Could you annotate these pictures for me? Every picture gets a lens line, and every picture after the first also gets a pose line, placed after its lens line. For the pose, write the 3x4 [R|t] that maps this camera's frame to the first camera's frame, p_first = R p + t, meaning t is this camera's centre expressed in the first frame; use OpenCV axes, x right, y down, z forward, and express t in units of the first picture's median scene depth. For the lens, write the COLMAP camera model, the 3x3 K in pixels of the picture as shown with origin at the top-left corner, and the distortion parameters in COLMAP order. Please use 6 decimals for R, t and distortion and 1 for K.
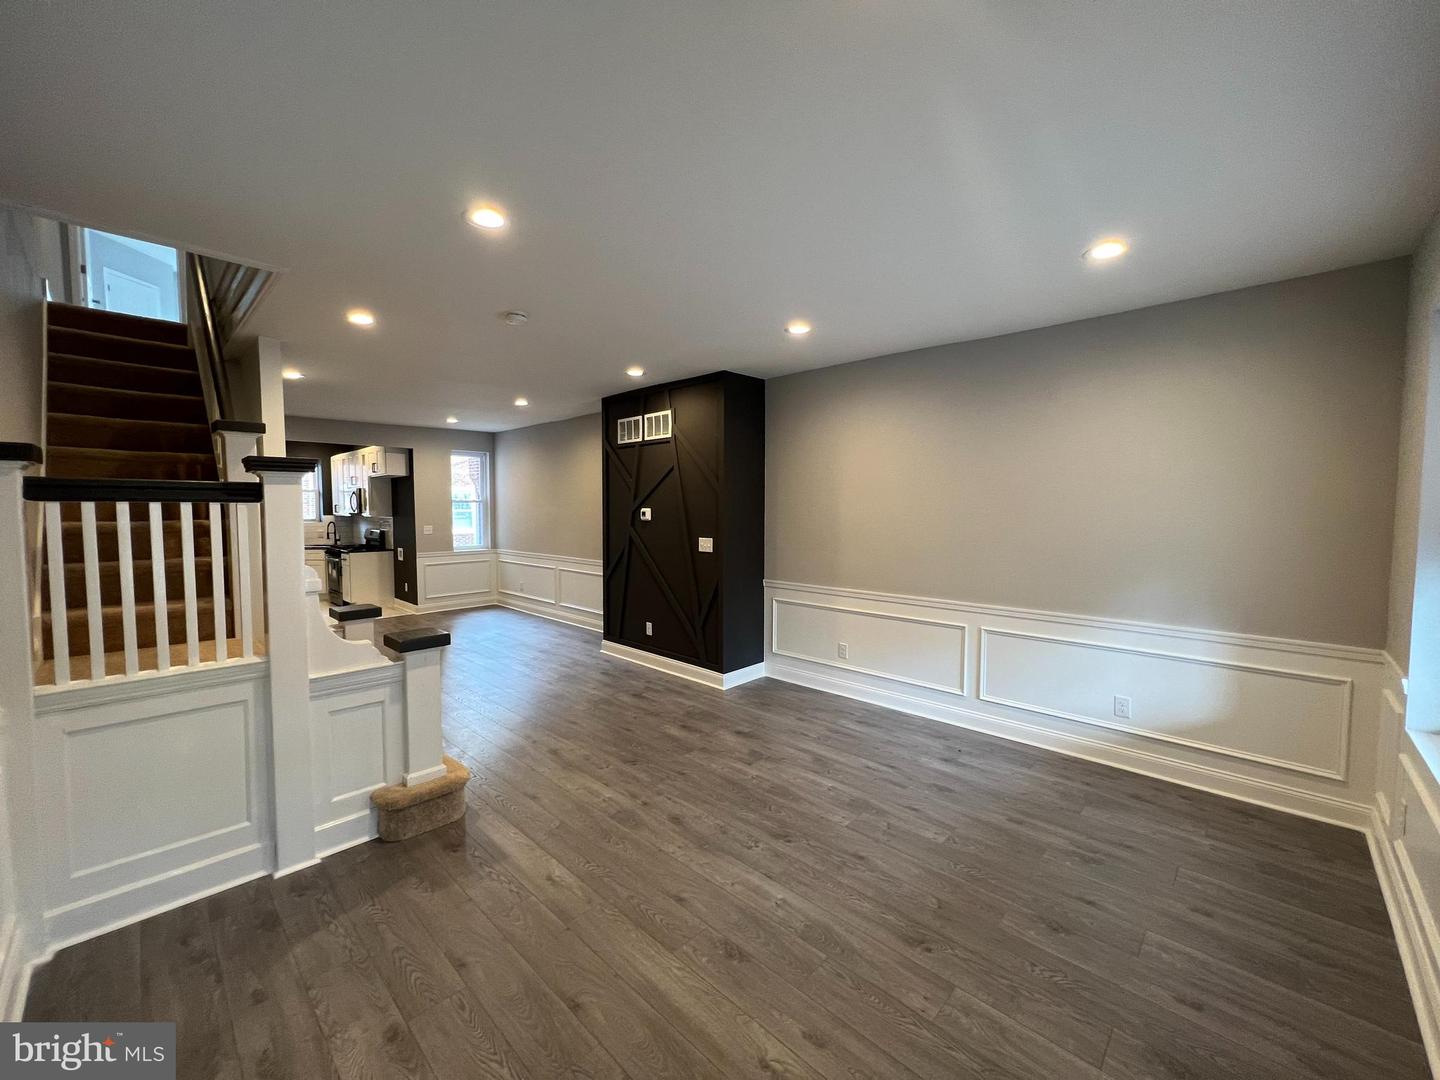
lens RADIAL K [[574.9, 0, 718.7], [0, 574.9, 538.1], [0, 0, 1]] dist [-0.000260, 0.000043]
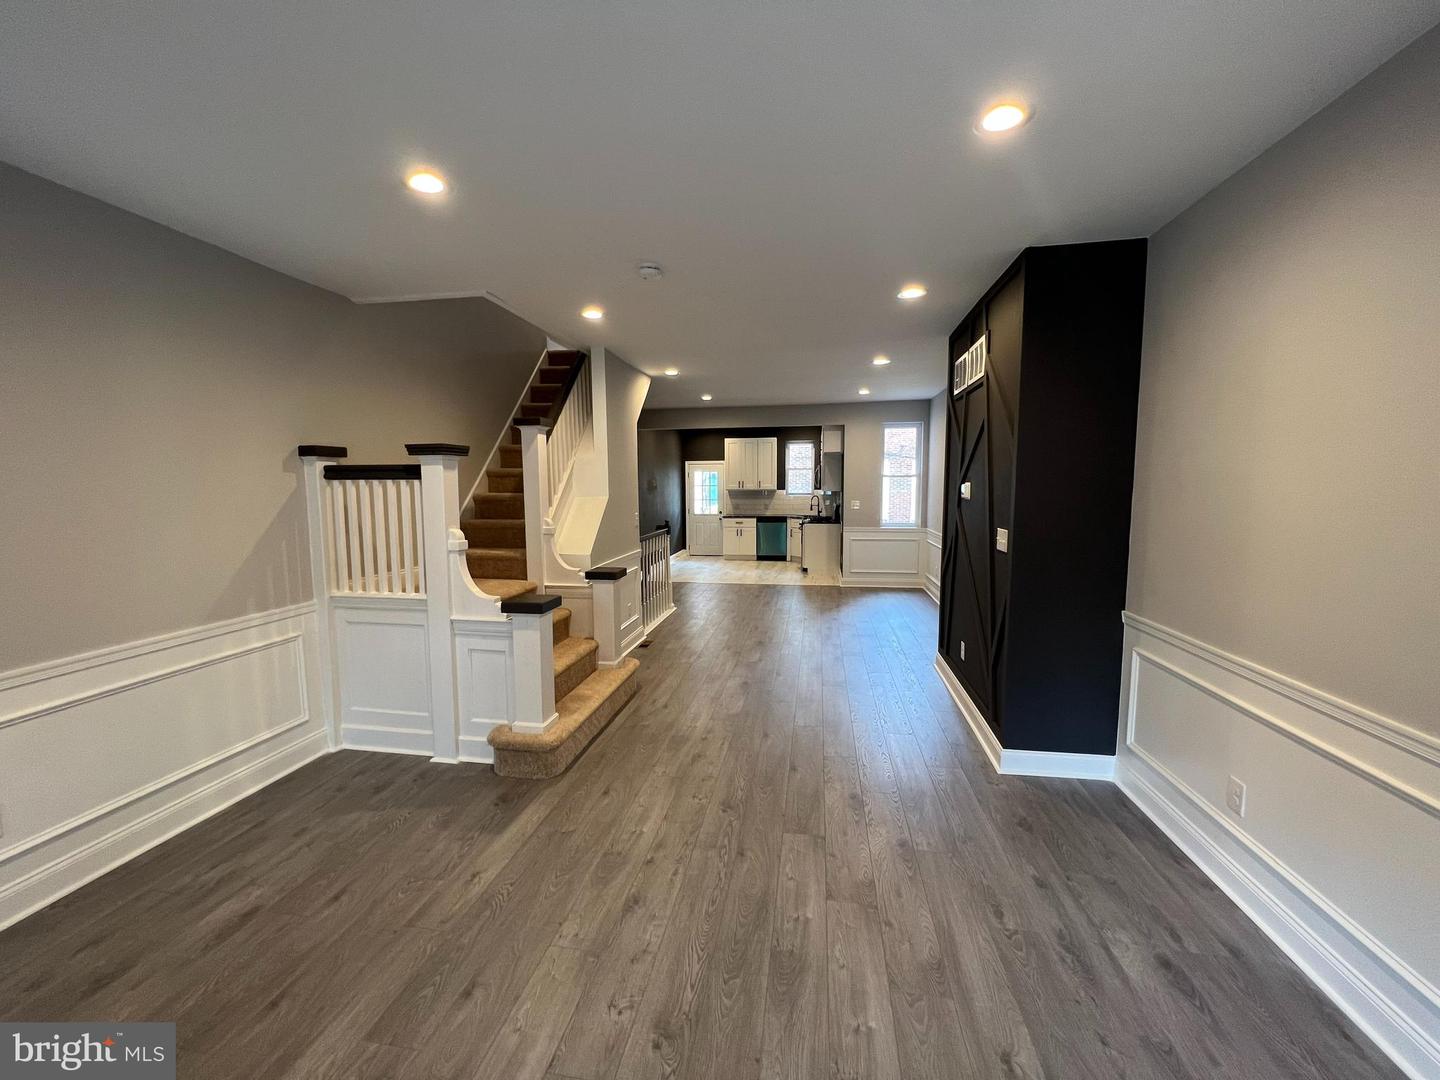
lens RADIAL K [[576.8, 0, 718.6], [0, 576.8, 536.8], [0, 0, 1]] dist [0.001419, 0.000211]
pose [[0.564850, 0.072952, -0.821963, 0.550427], [-0.039610, 0.997333, 0.061297, -0.030608], [0.824243, -0.002065, 0.566233, 0.649209]]
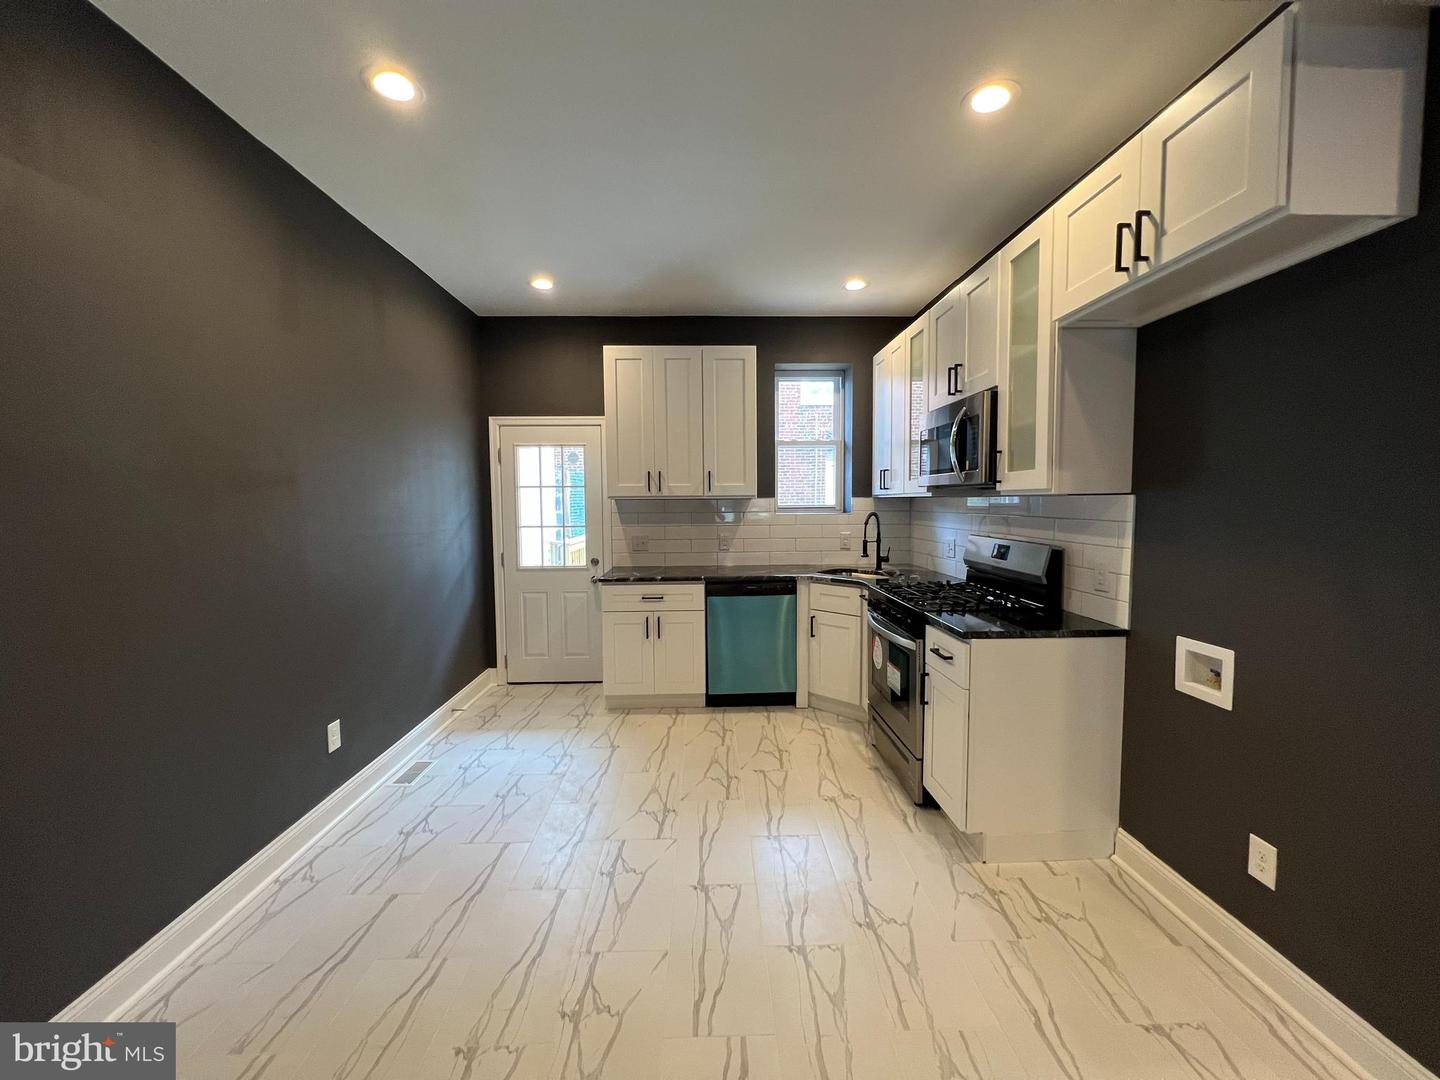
lens RADIAL K [[576.8, 0, 718.6], [0, 576.8, 536.8], [0, 0, 1]] dist [0.001419, 0.000211]
pose [[0.716484, 0.039273, -0.696497, -1.586952], [-0.031230, 0.999219, 0.024217, -0.061303], [0.696904, 0.004401, 0.717150, 2.155011]]
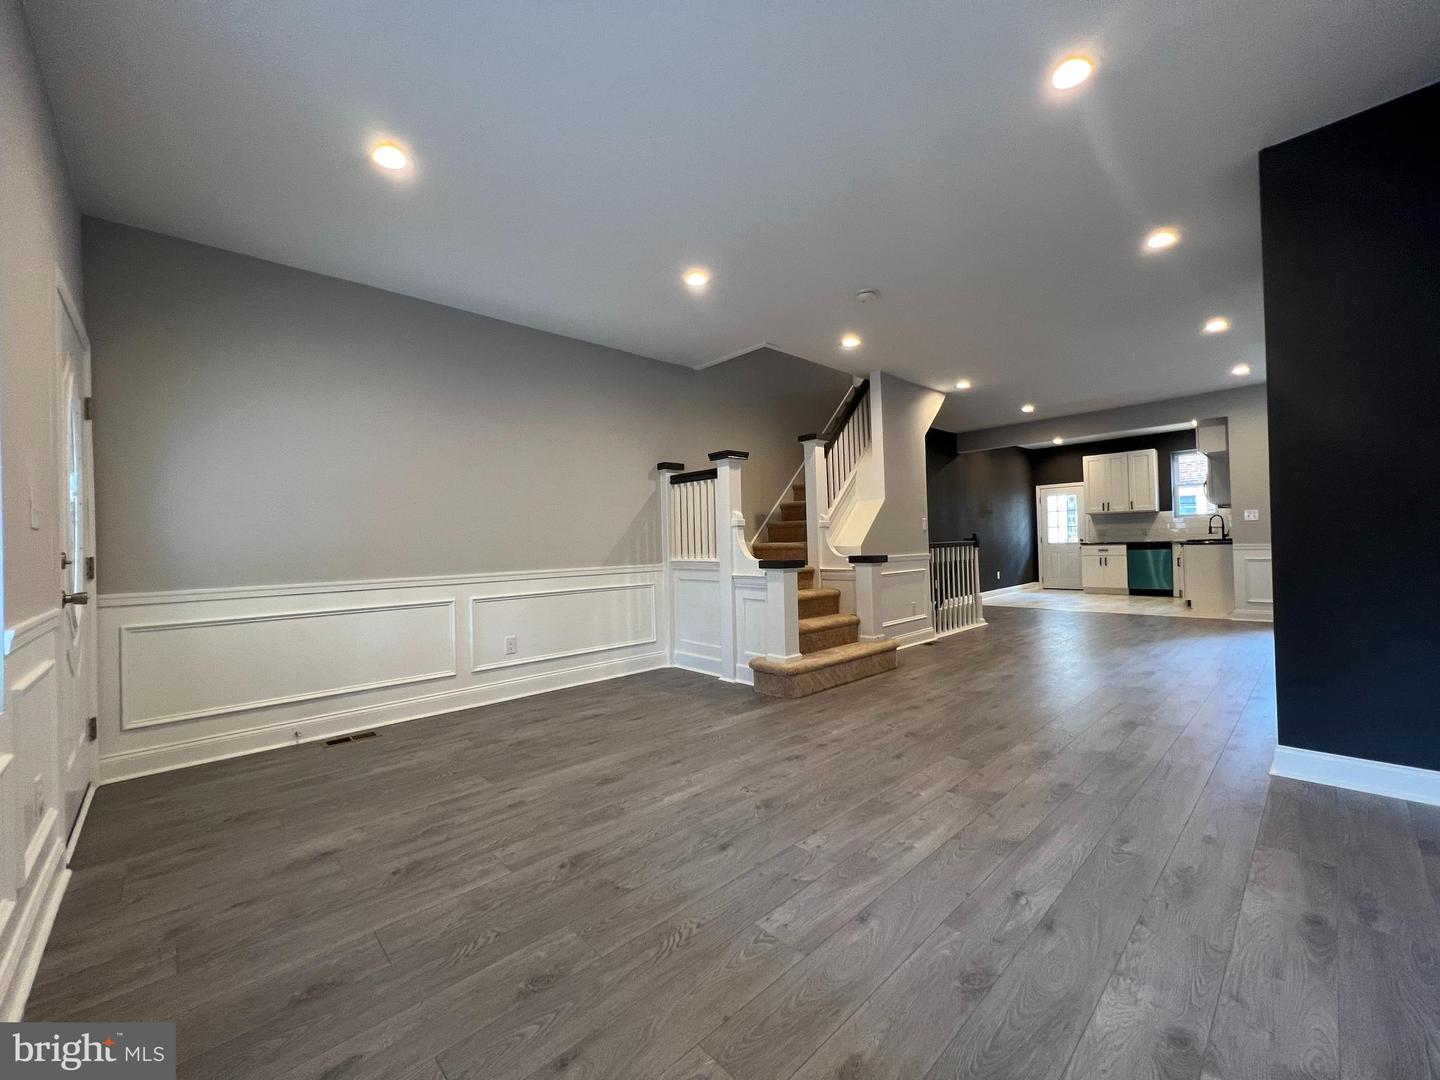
lens RADIAL K [[574.9, 0, 718.7], [0, 574.9, 538.1], [0, 0, 1]] dist [-0.000260, 0.000043]
pose [[-0.046986, -0.008304, -0.998861, 0.886579], [-0.028431, 0.999571, -0.006972, 0.123068], [0.998491, 0.028071, -0.047202, 0.879193]]
